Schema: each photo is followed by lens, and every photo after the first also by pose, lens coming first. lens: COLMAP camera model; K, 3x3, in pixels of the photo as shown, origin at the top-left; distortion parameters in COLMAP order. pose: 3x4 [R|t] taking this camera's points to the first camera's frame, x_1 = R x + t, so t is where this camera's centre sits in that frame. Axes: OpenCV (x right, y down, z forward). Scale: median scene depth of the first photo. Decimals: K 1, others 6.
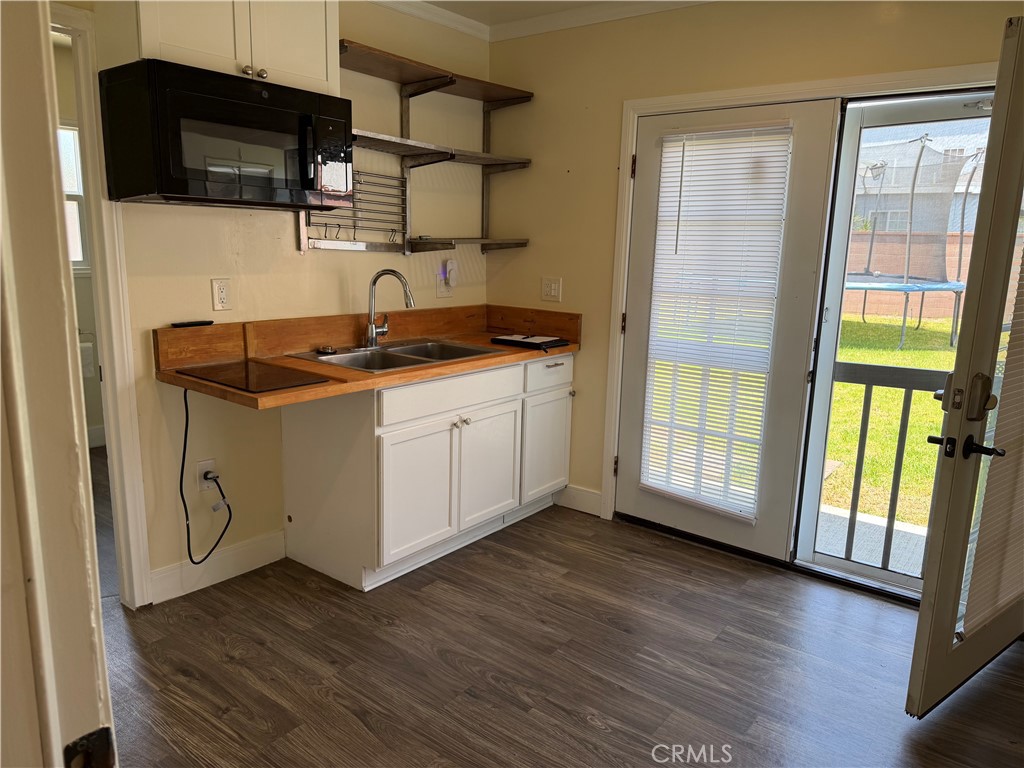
lens RADIAL K [[715.5, 0, 512.0], [0, 715.5, 384.0], [0, 0, 1]] dist [-0.007438, -0.005222]
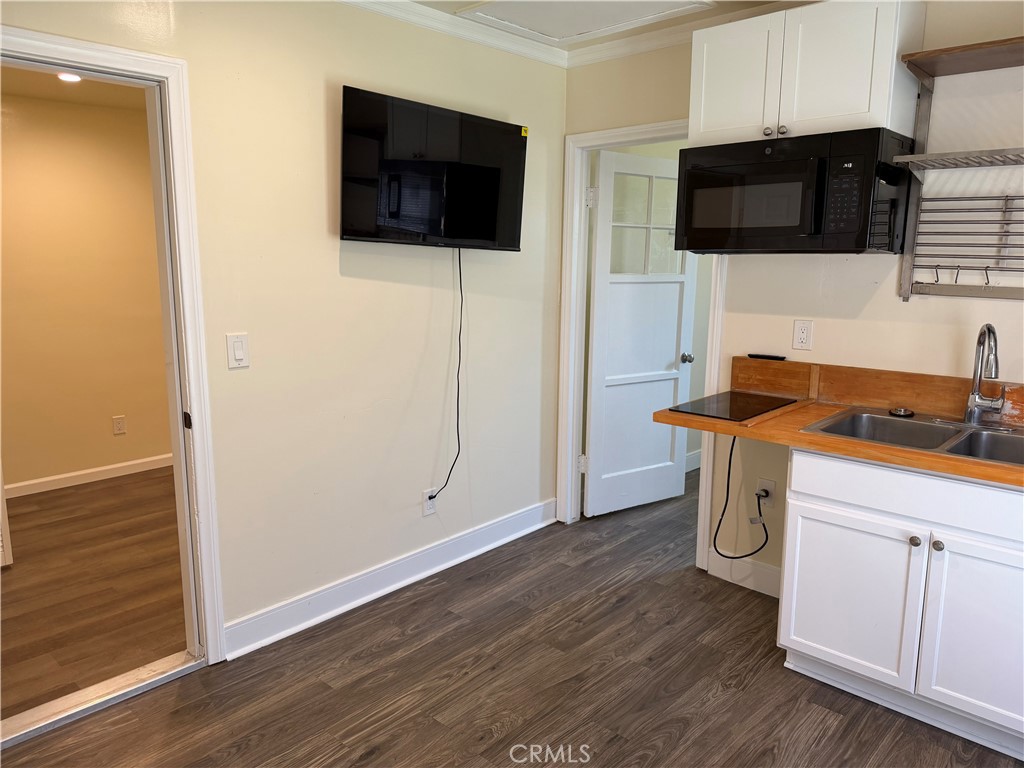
lens RADIAL K [[715.5, 0, 512.0], [0, 715.5, 384.0], [0, 0, 1]] dist [-0.007438, -0.005222]
pose [[-0.099101, 0.147856, -0.984031, 0.757412], [-0.191649, 0.967549, 0.164680, -0.159962], [0.976448, 0.204908, -0.067549, 0.725738]]
